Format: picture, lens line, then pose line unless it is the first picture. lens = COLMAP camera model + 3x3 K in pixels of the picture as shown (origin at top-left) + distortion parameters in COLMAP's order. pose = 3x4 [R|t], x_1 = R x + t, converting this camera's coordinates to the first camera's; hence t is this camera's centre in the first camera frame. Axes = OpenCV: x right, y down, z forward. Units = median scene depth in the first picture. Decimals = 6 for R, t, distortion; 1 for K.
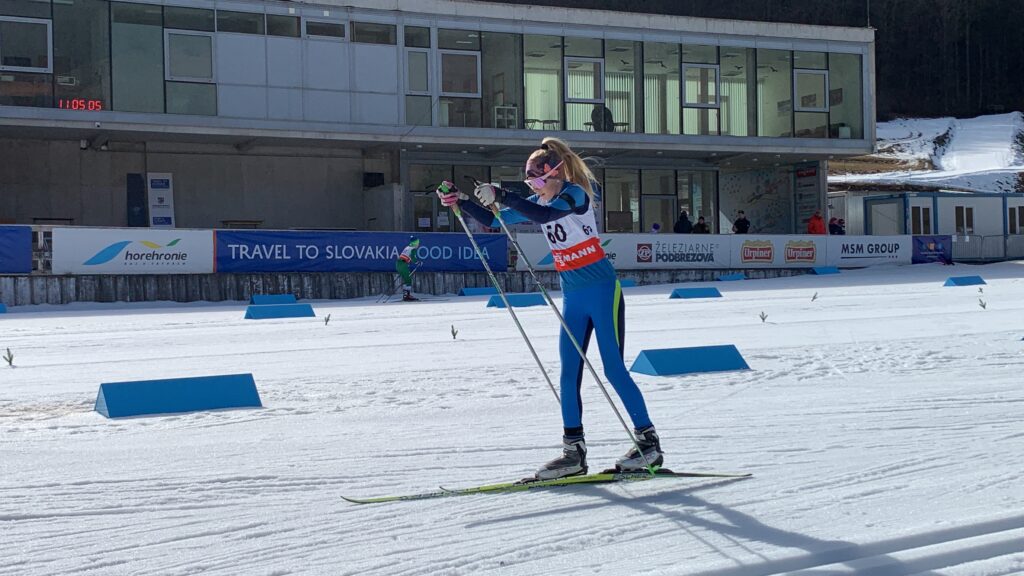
lens RADIAL K [[1287.2, 0, 471.0], [0, 1287.2, 217.5], [0, 0, 1]] dist [0.066349, 0.000000]
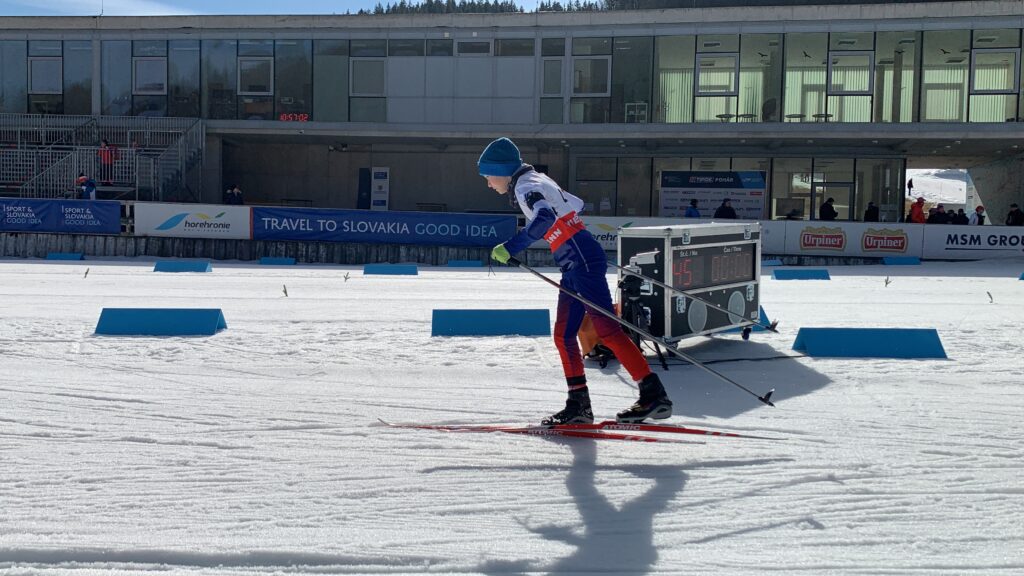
lens RADIAL K [[932.6, 0, 492.5], [0, 932.6, 274.7], [0, 0, 1]] dist [0.023695, 0.000000]
pose [[0.822199, 0.053251, -0.566704, 0.454432], [-0.012515, 0.997065, 0.075533, 0.003054], [0.569063, -0.055010, 0.820452, 0.289815]]
